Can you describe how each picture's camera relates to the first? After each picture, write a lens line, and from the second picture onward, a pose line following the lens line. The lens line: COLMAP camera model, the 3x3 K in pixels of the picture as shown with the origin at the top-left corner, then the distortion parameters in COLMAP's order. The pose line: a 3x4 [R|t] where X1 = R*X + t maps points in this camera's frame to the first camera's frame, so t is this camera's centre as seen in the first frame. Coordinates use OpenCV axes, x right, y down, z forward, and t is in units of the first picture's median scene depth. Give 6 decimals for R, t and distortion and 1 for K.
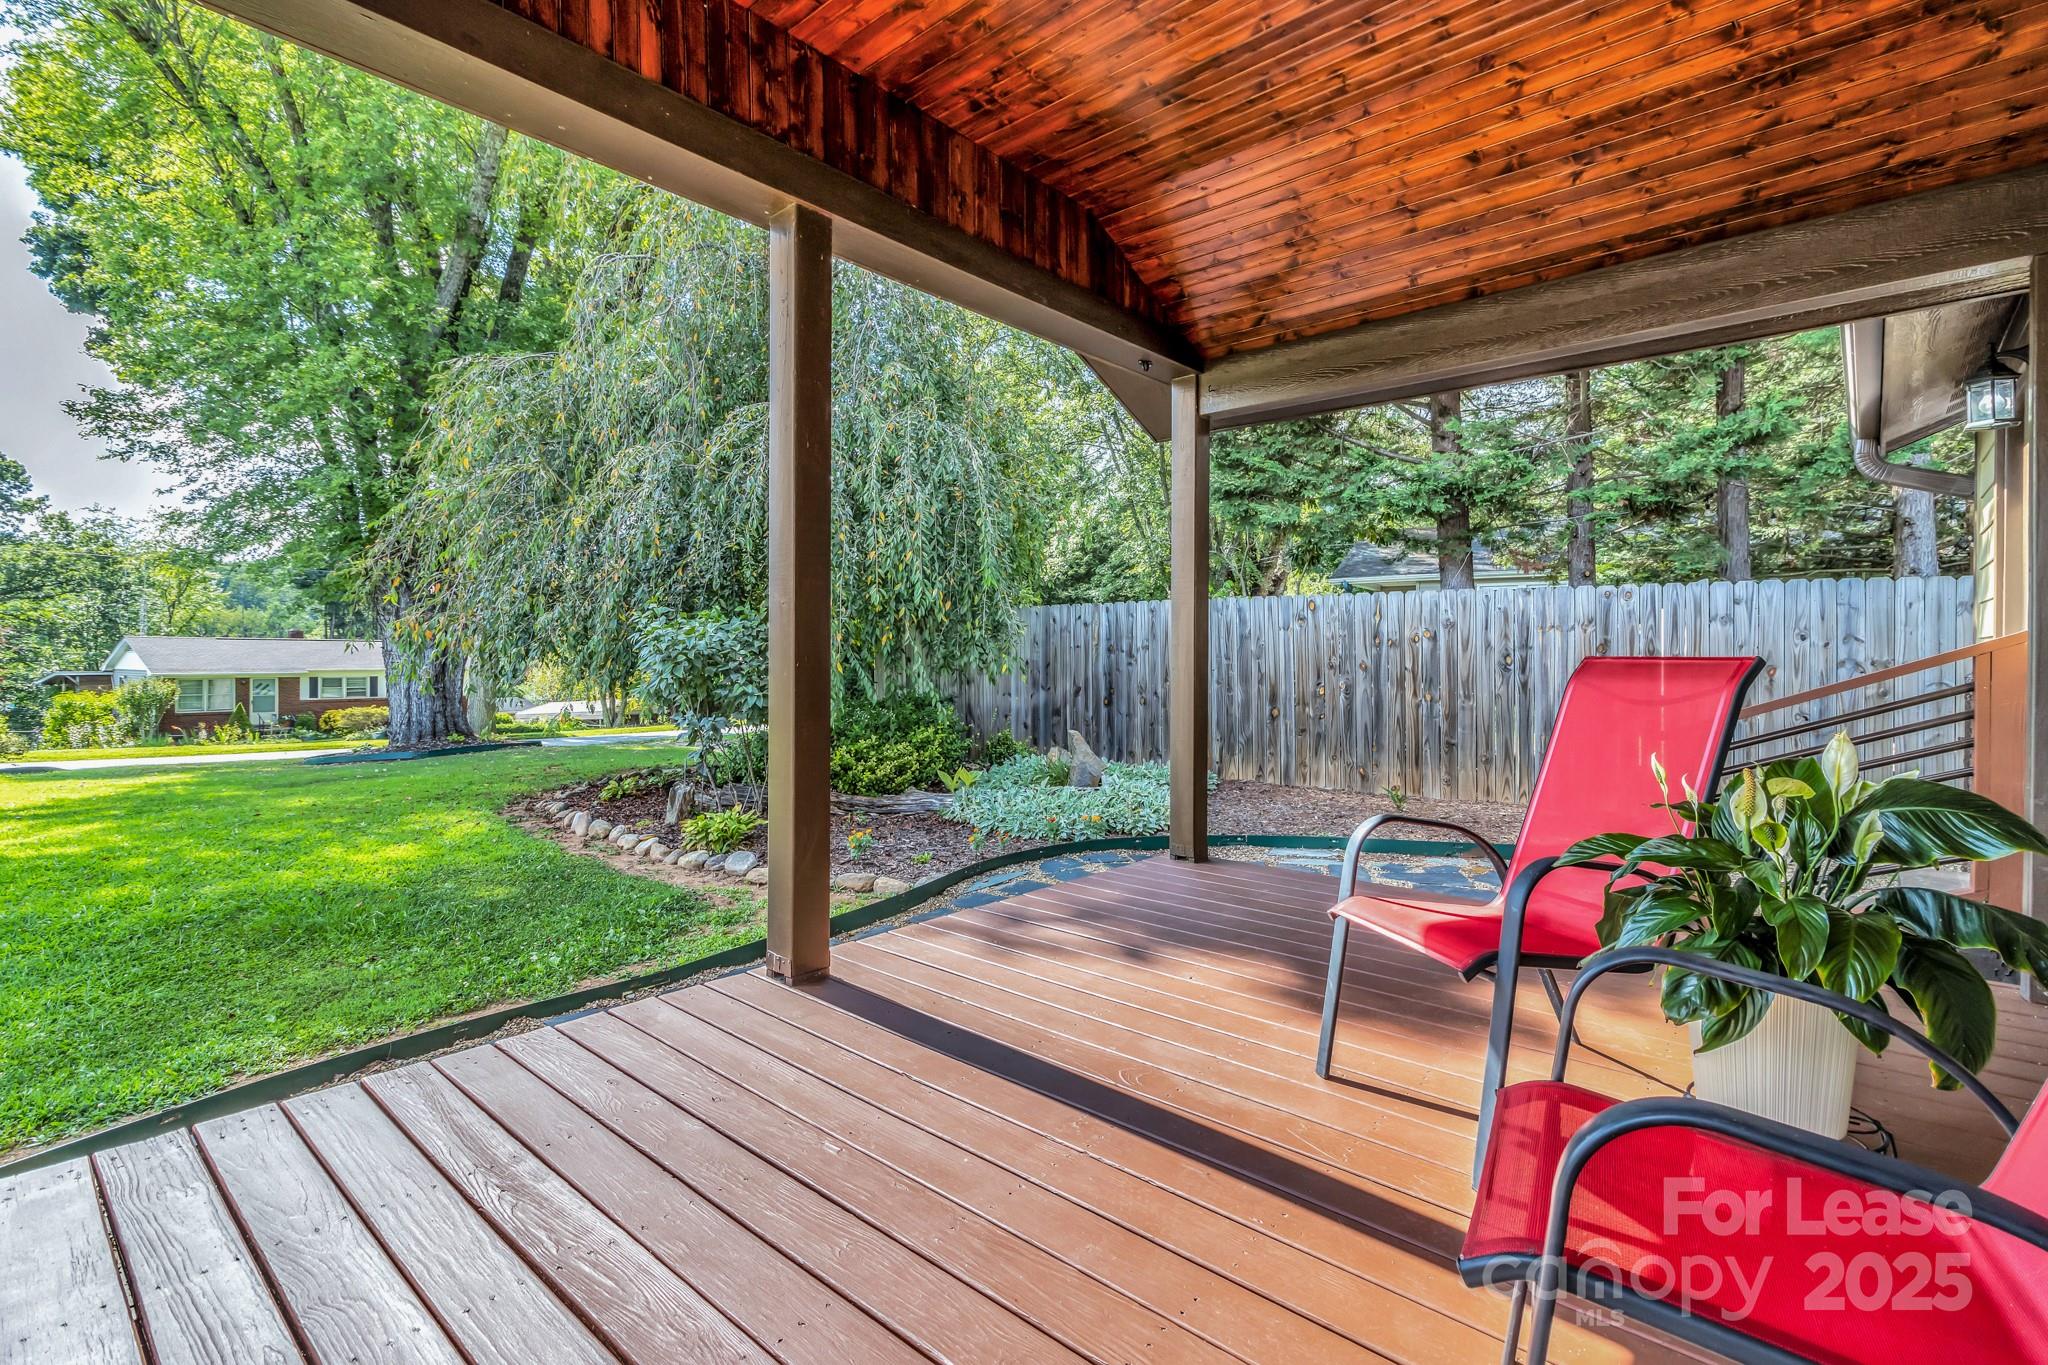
lens RADIAL K [[952.4, 0, 1023.2], [0, 952.4, 671.5], [0, 0, 1]] dist [0.001454, 0.000513]
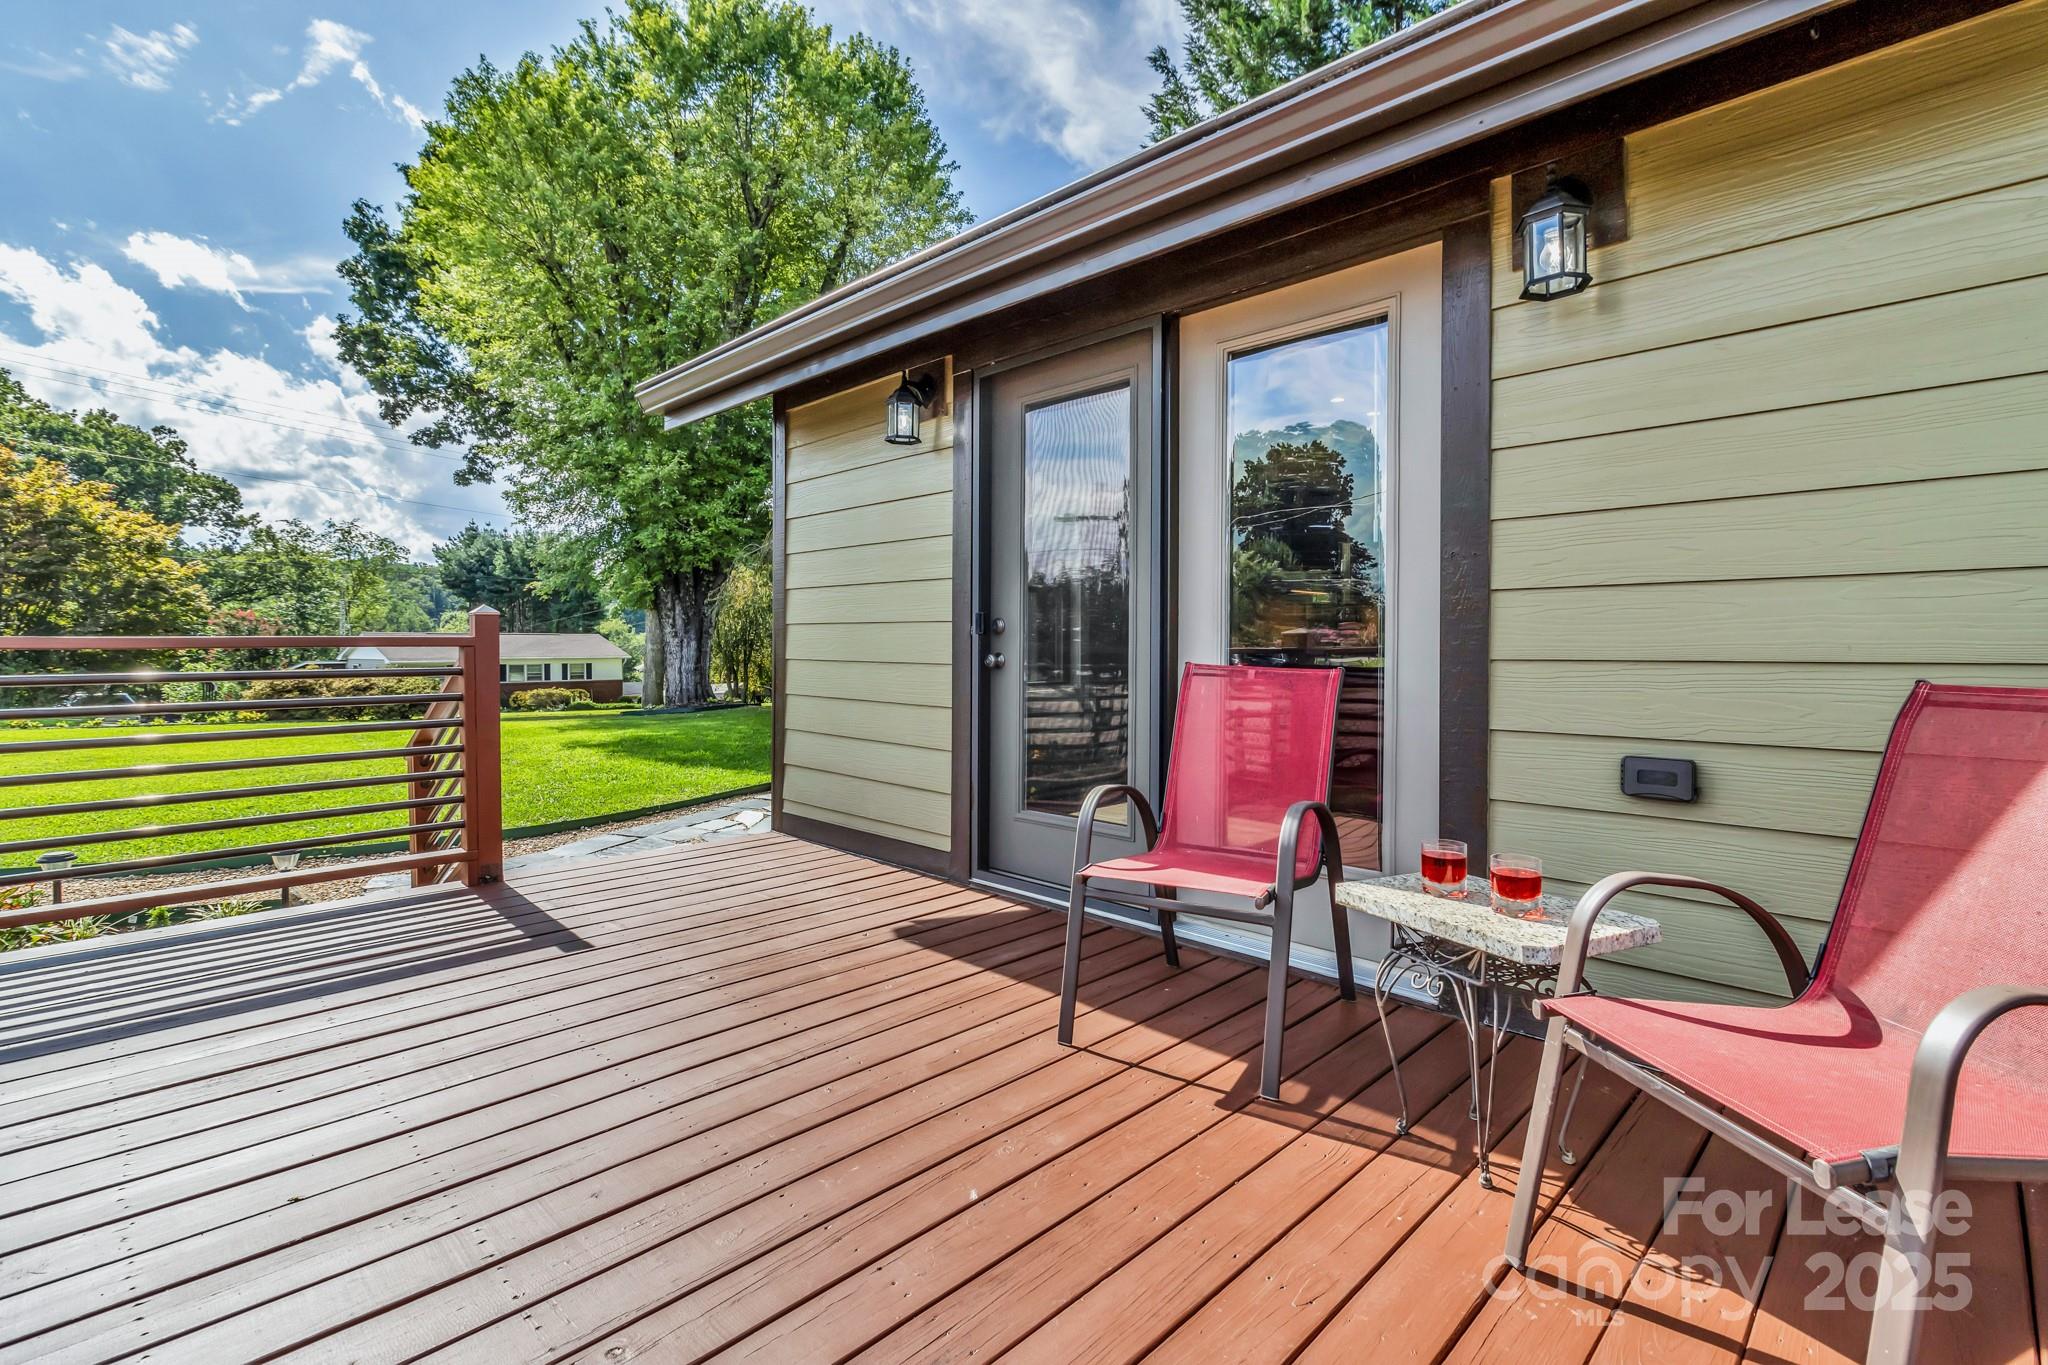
lens RADIAL K [[952.4, 0, 1020.6], [0, 952.4, 667.3], [0, 0, 1]] dist [0.001454, 0.000513]
pose [[0.997582, -0.006316, -0.069206, -0.000779], [0.007034, 0.999924, 0.010134, 0.001424], [0.069137, -0.010596, 0.997551, -0.113934]]
